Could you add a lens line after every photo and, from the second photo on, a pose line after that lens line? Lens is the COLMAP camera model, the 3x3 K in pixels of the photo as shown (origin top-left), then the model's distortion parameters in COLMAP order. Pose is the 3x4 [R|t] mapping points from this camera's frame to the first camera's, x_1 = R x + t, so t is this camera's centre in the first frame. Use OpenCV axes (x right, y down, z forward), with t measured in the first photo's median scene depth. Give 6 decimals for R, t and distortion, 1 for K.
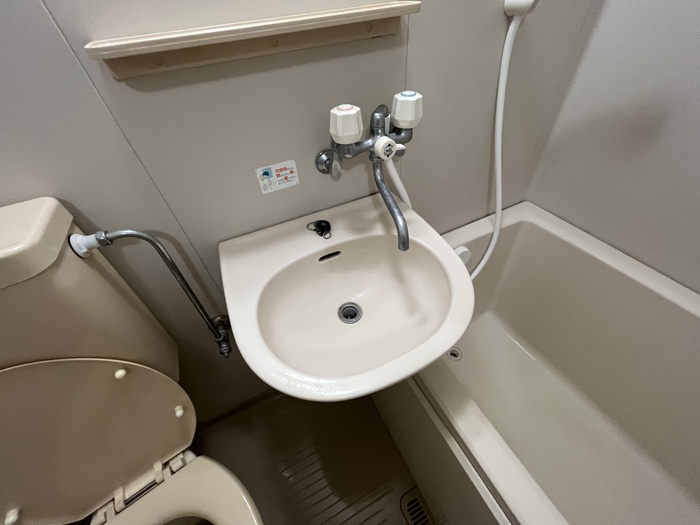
lens RADIAL K [[283.7, 0, 350.0], [0, 283.7, 262.5], [0, 0, 1]] dist [0.000253, 0.000311]
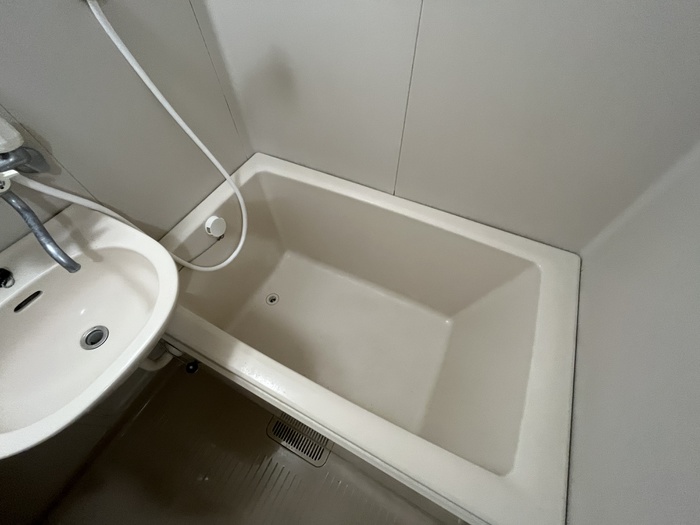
lens RADIAL K [[283.7, 0, 350.0], [0, 283.7, 262.5], [0, 0, 1]] dist [0.000253, 0.000311]
pose [[0.784327, -0.471590, 0.403030, 0.412365], [0.400045, 0.881052, 0.252411, 0.049435], [-0.474125, -0.036743, 0.879690, -0.286762]]
